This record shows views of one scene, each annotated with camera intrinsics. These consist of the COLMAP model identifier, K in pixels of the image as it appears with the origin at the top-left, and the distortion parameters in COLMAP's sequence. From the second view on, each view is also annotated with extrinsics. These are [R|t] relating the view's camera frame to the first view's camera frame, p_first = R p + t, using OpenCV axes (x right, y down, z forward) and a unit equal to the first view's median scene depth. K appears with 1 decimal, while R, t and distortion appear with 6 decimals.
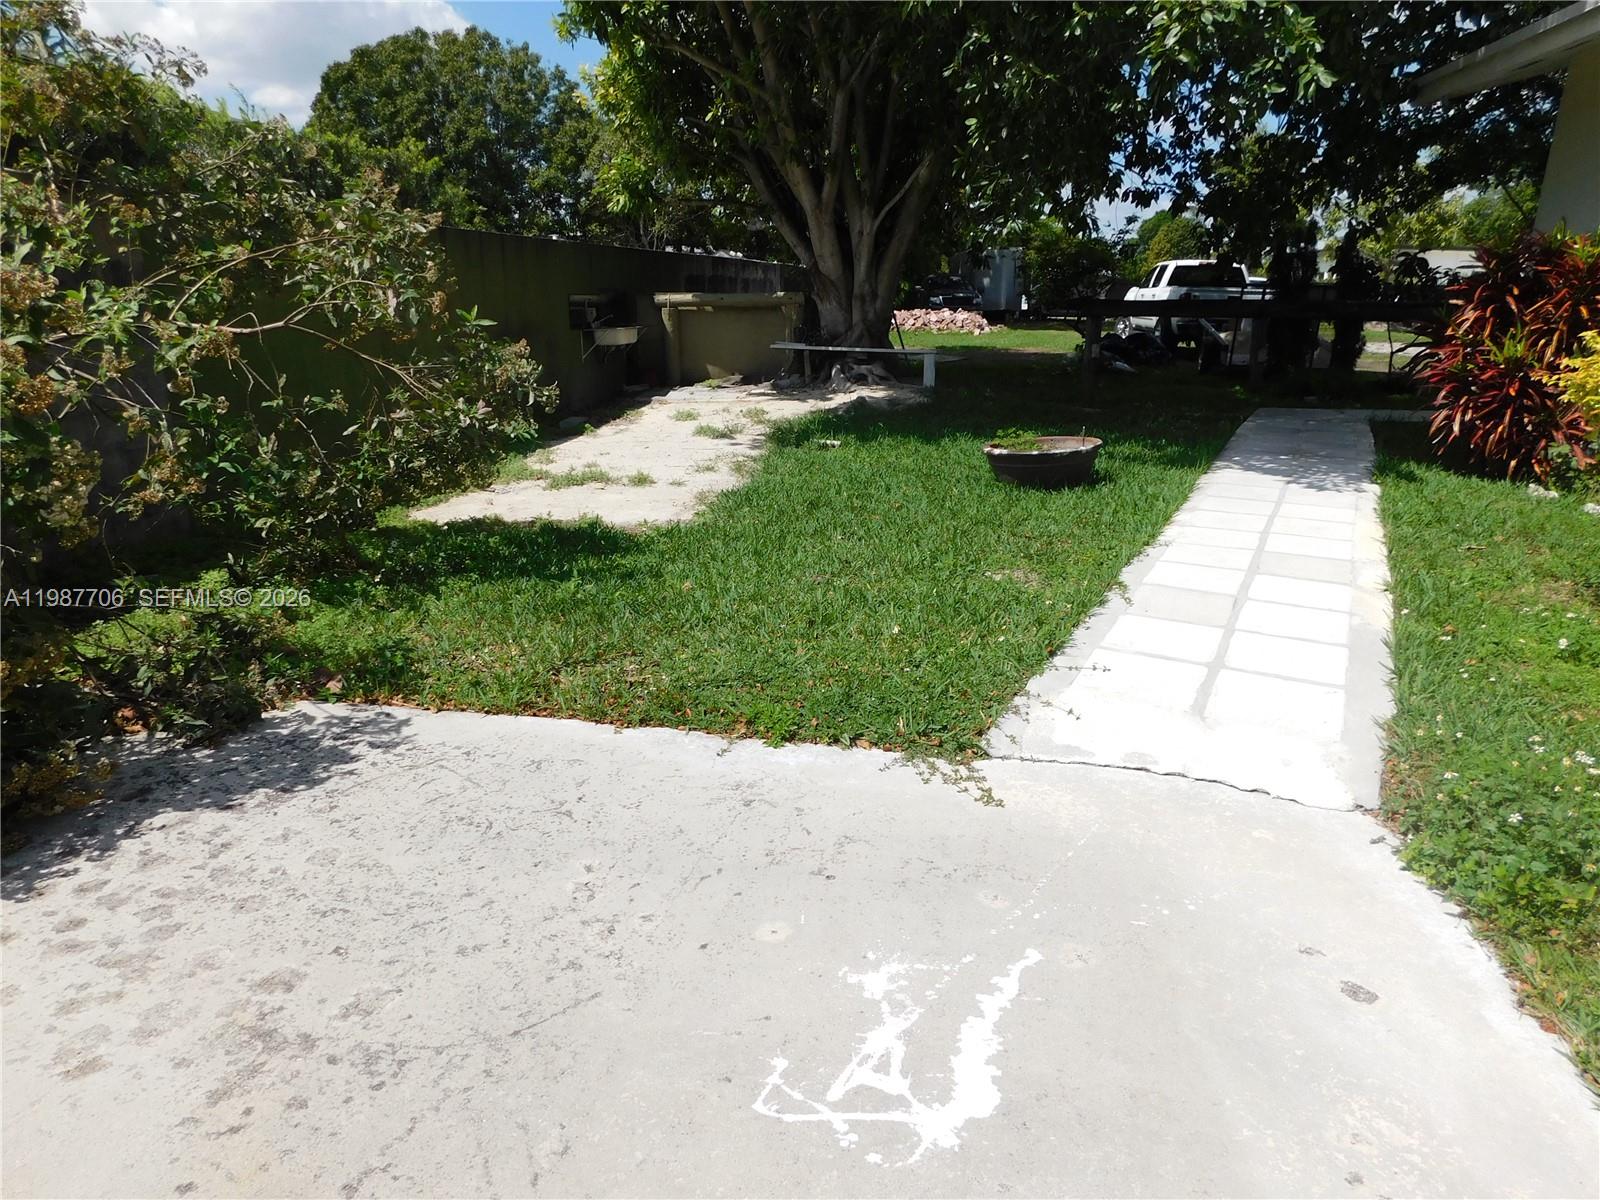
lens RADIAL K [[1058.4, 0, 791.2], [0, 1058.4, 591.1], [0, 0, 1]] dist [-0.003673, 0.001969]
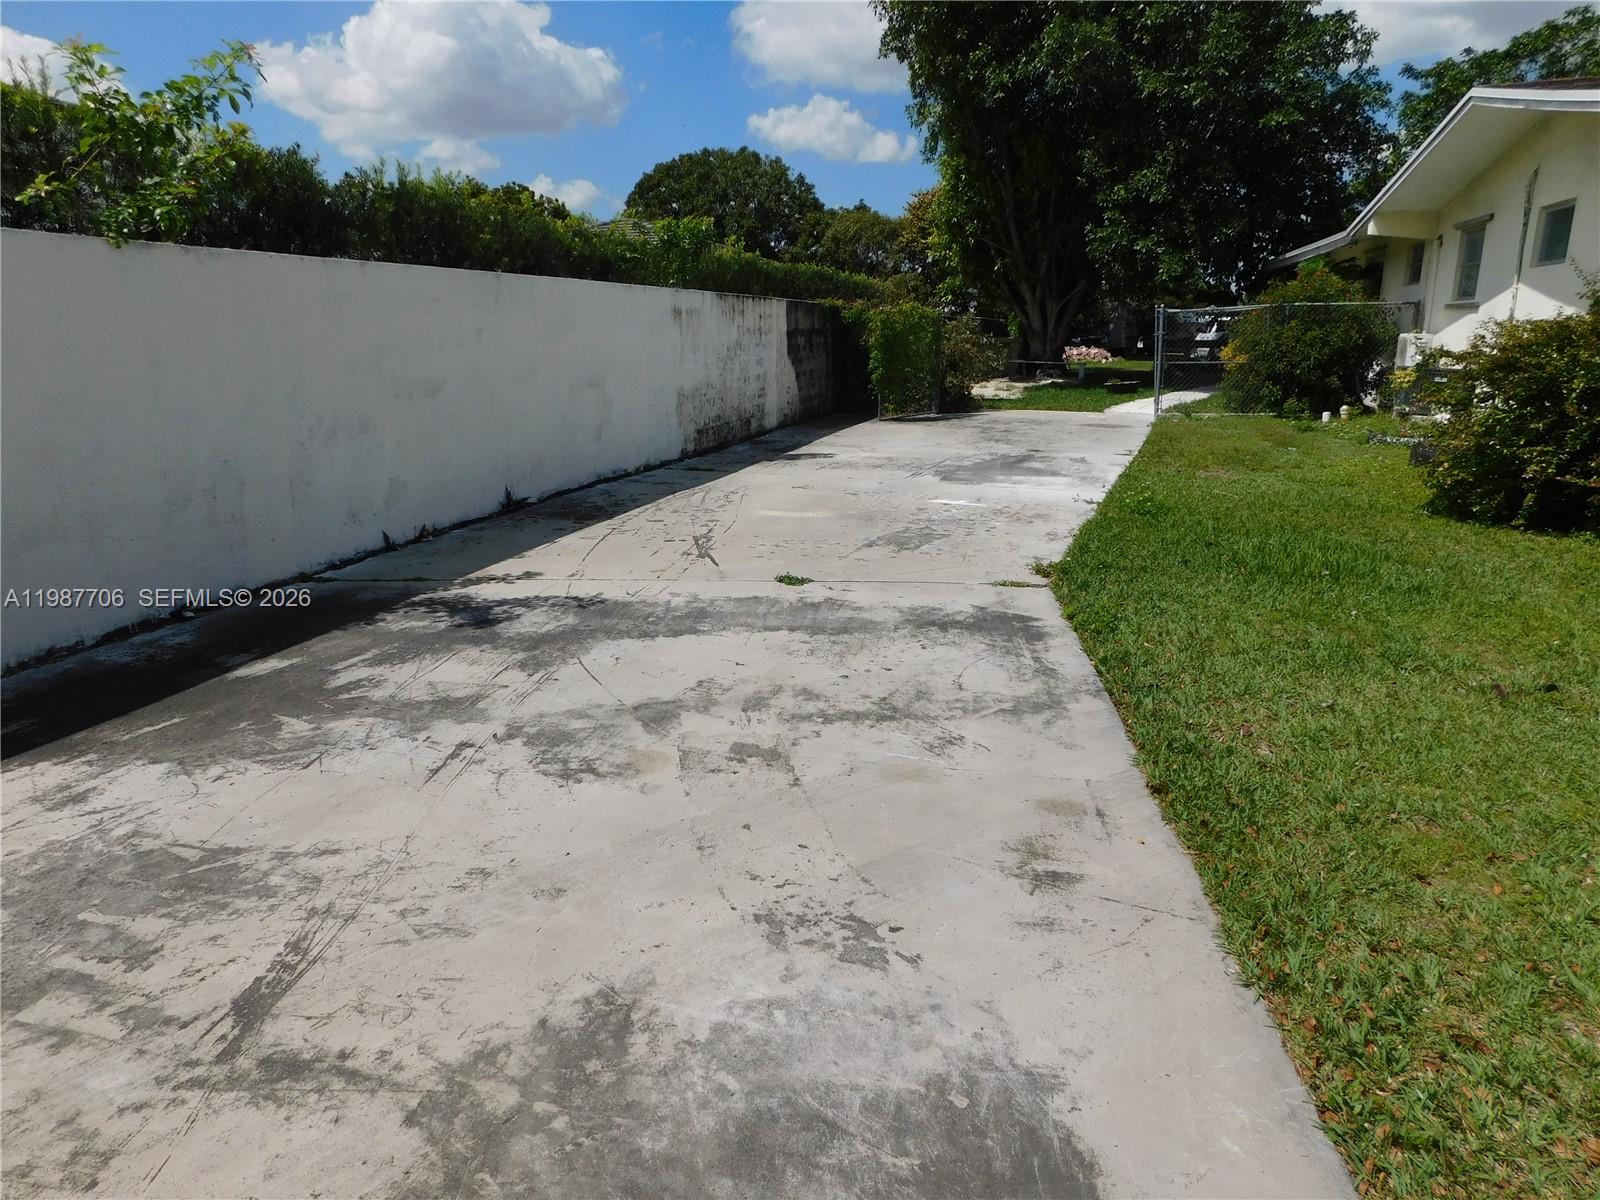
lens RADIAL K [[1058.4, 0, 791.2], [0, 1058.4, 591.1], [0, 0, 1]] dist [-0.003673, 0.001969]
pose [[0.993726, 0.027331, -0.108451, -0.214046], [-0.031124, 0.998956, -0.033431, 0.331212], [0.107424, 0.036597, 0.993540, -1.209823]]
